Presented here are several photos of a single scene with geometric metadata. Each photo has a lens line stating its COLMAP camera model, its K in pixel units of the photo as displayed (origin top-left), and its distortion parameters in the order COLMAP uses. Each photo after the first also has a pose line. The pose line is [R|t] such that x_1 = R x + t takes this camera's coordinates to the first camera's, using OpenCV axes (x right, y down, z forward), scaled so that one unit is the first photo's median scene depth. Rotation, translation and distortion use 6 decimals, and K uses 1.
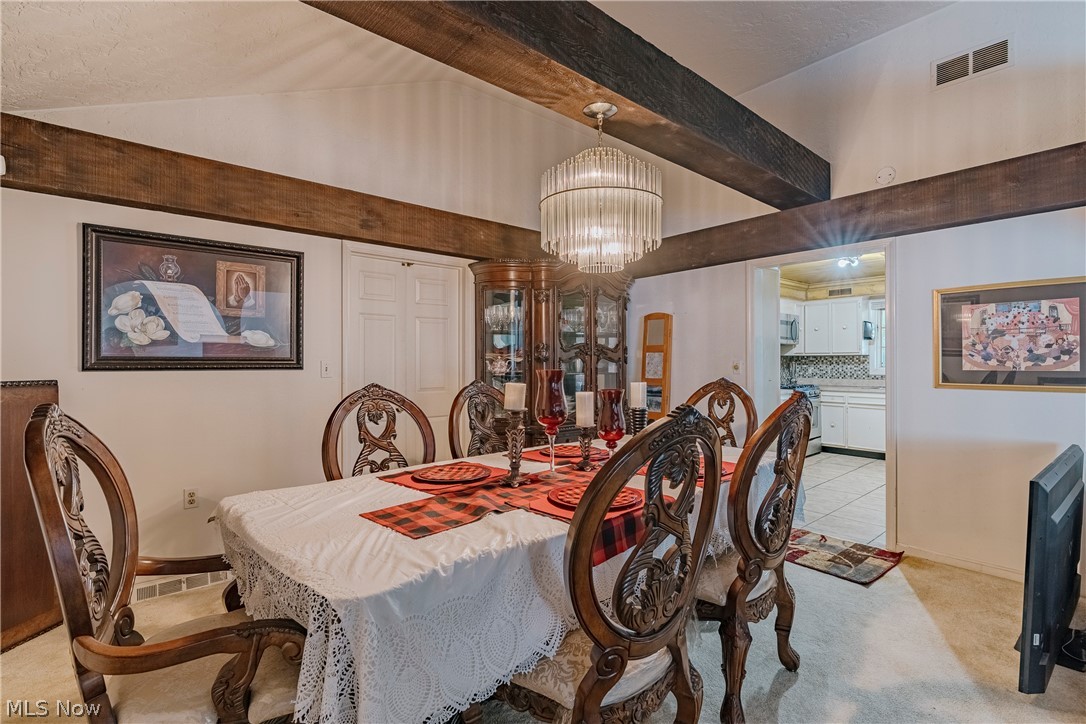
lens RADIAL K [[496.0, 0, 544.6], [0, 496.0, 360.2], [0, 0, 1]] dist [-0.011384, 0.000207]
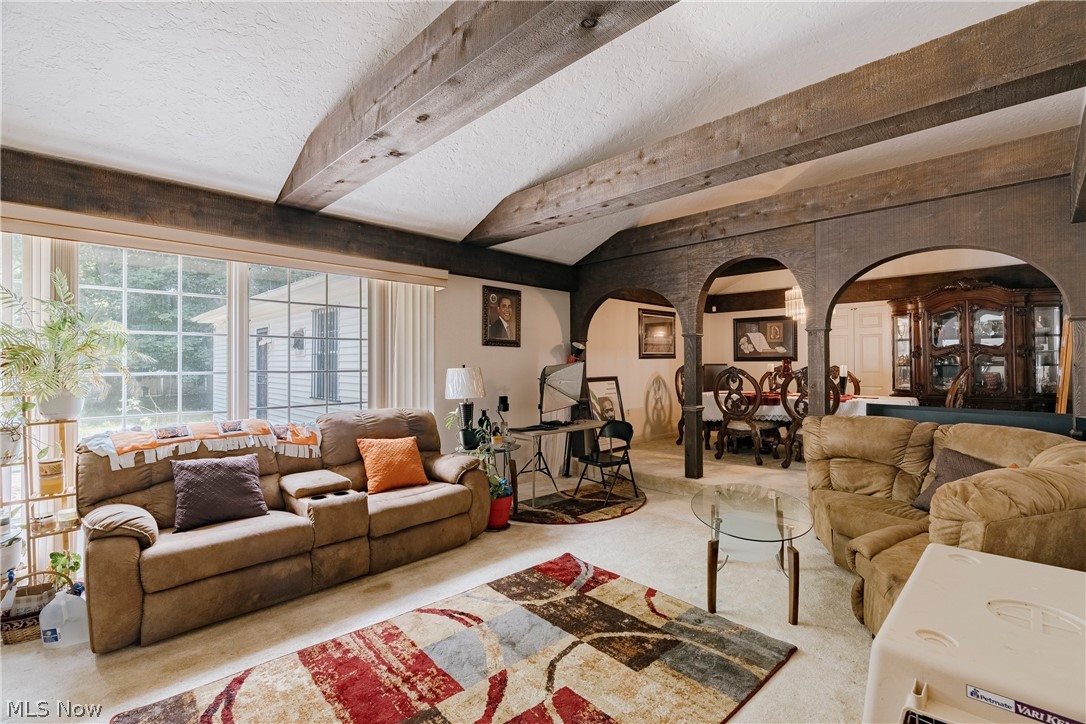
lens RADIAL K [[496.0, 0, 544.6], [0, 496.0, 360.2], [0, 0, 1]] dist [-0.011384, 0.000207]
pose [[0.078161, -0.005452, -0.996926, 2.245595], [0.007071, 0.999963, -0.004915, 0.019178], [0.996916, -0.006665, 0.078197, -0.556927]]
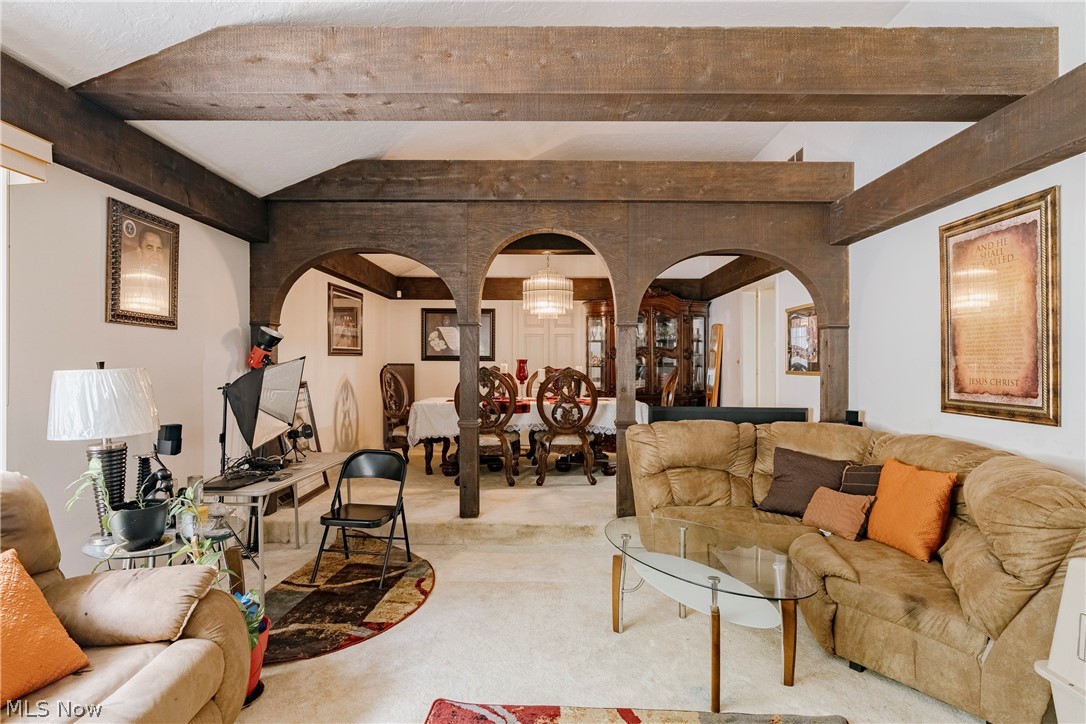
lens RADIAL K [[567.9, 0, 543.7], [0, 567.9, 365.9], [0, 0, 1]] dist [-0.004072, -0.000082]
pose [[0.761867, 0.006655, -0.647699, 1.572753], [-0.002260, 0.999968, 0.007617, 0.022784], [0.647729, -0.004339, 0.761858, -0.950802]]
